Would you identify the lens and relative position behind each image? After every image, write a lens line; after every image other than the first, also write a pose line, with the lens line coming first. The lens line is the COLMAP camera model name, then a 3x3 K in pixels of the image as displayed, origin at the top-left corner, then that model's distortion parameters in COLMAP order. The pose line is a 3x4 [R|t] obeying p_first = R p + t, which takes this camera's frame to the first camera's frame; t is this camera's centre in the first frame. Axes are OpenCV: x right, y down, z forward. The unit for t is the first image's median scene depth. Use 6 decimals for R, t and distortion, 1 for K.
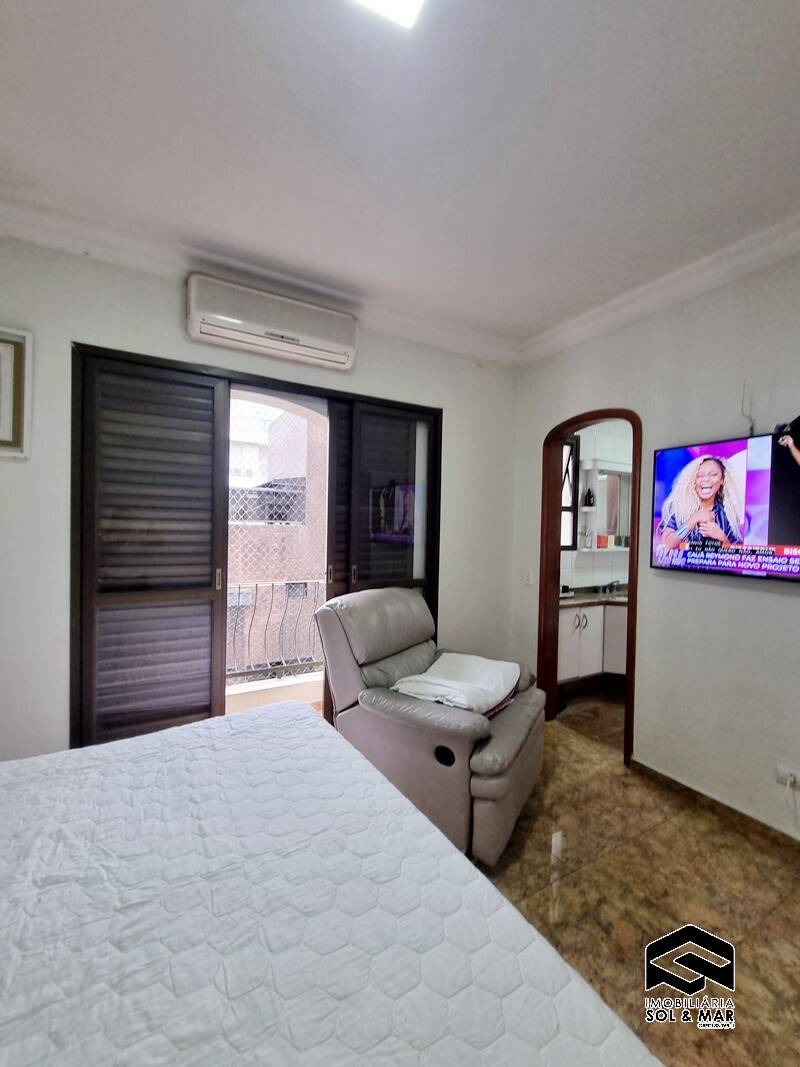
lens RADIAL K [[431.9, 0, 399.8], [0, 431.9, 535.3], [0, 0, 1]] dist [0.000165, 0.001015]
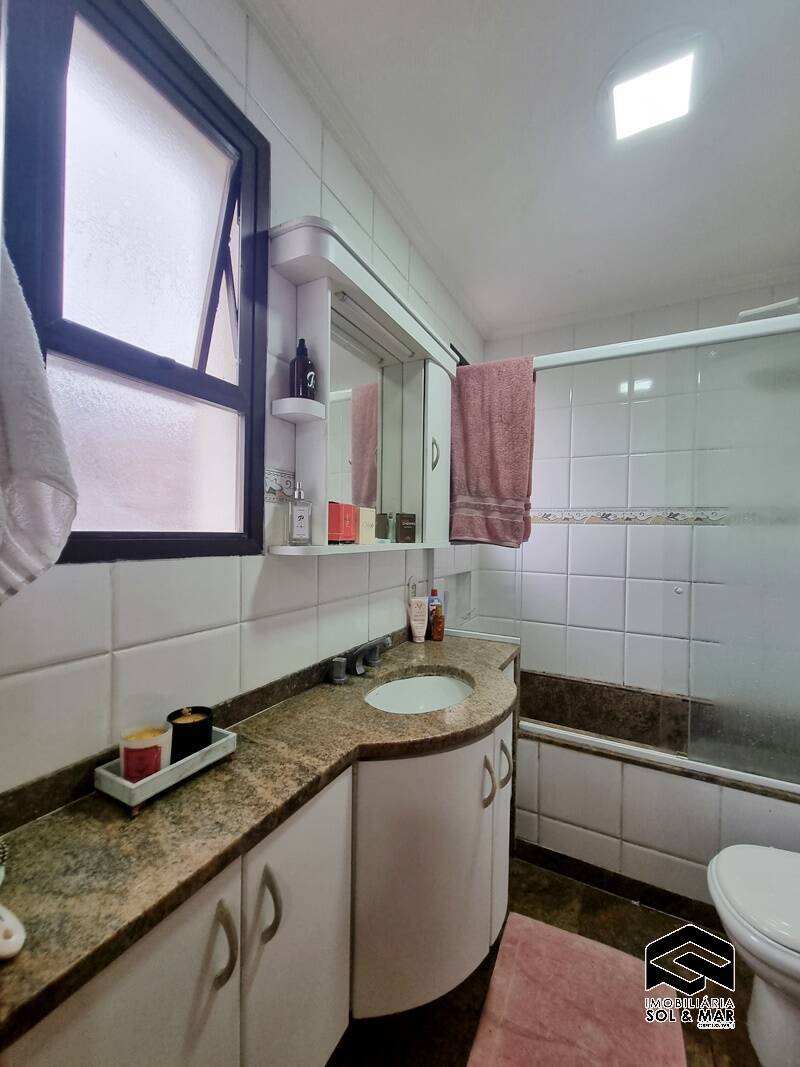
lens RADIAL K [[431.9, 0, 398.9], [0, 431.9, 534.2], [0, 0, 1]] dist [0.000165, 0.001015]
pose [[0.841454, -0.002329, 0.540324, 0.335597], [0.004284, 0.999988, -0.002360, 0.023283], [-0.540312, 0.004301, 0.841454, 0.721618]]
